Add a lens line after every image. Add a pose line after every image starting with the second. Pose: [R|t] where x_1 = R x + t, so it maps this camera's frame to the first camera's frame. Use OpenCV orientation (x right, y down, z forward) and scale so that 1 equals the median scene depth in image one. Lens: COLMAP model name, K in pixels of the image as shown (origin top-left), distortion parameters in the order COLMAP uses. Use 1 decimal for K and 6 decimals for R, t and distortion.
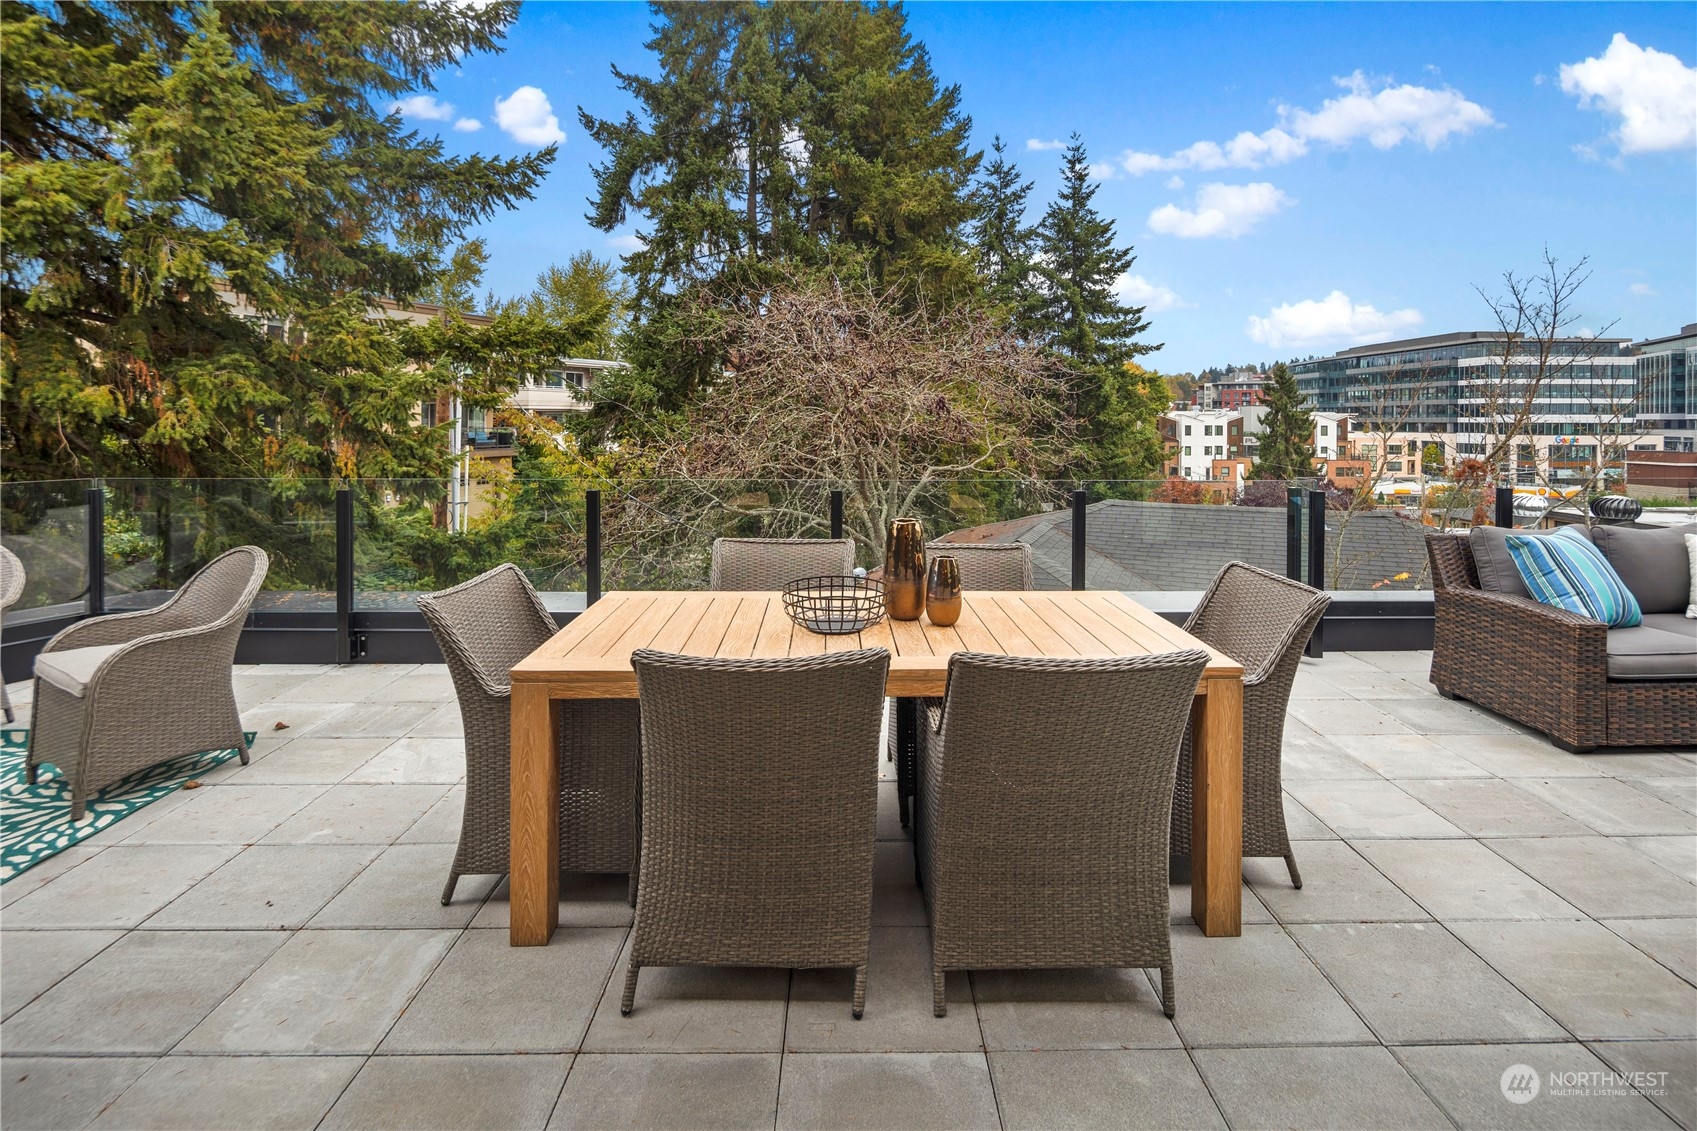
lens RADIAL K [[830.5, 0, 863.0], [0, 830.5, 426.1], [0, 0, 1]] dist [0.004897, -0.005041]
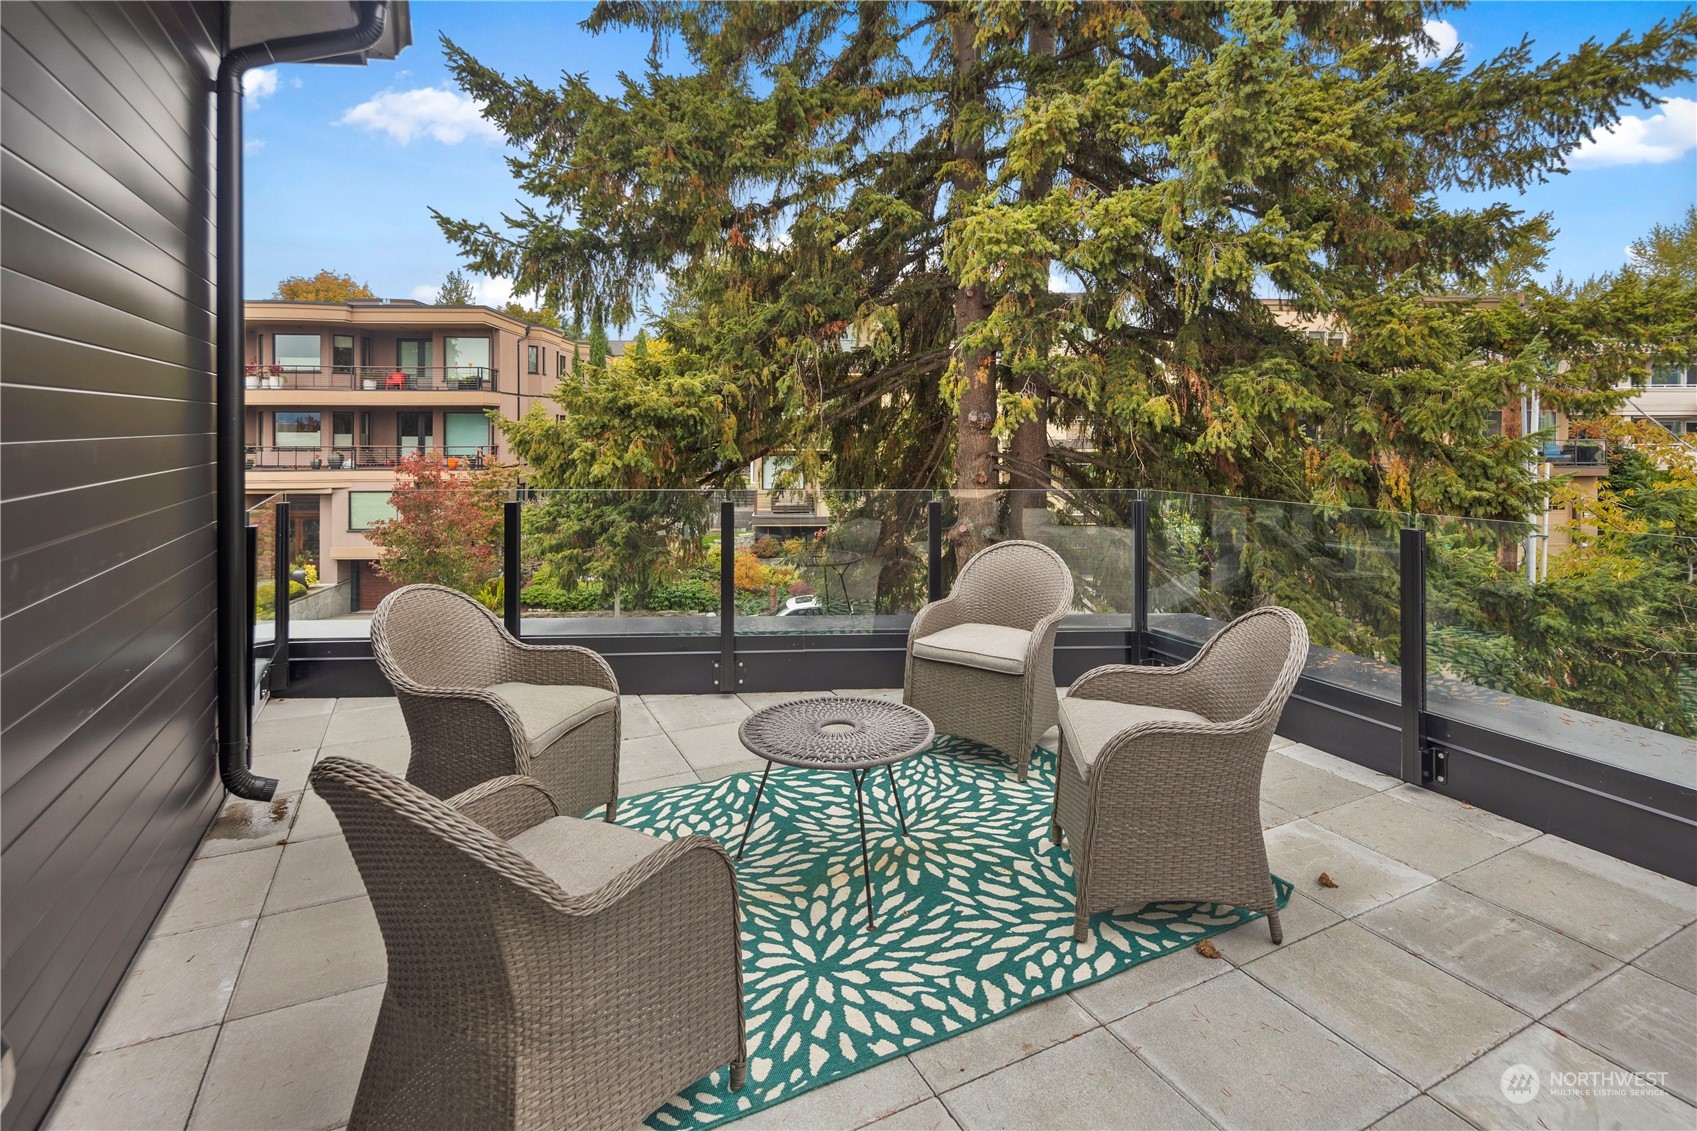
lens RADIAL K [[830.5, 0, 863.0], [0, 830.5, 426.1], [0, 0, 1]] dist [0.004897, -0.005041]
pose [[0.441556, -0.005209, -0.897218, -0.128378], [-0.006466, 0.999939, -0.008988, 0.000825], [0.897210, 0.009770, 0.441496, 0.179159]]
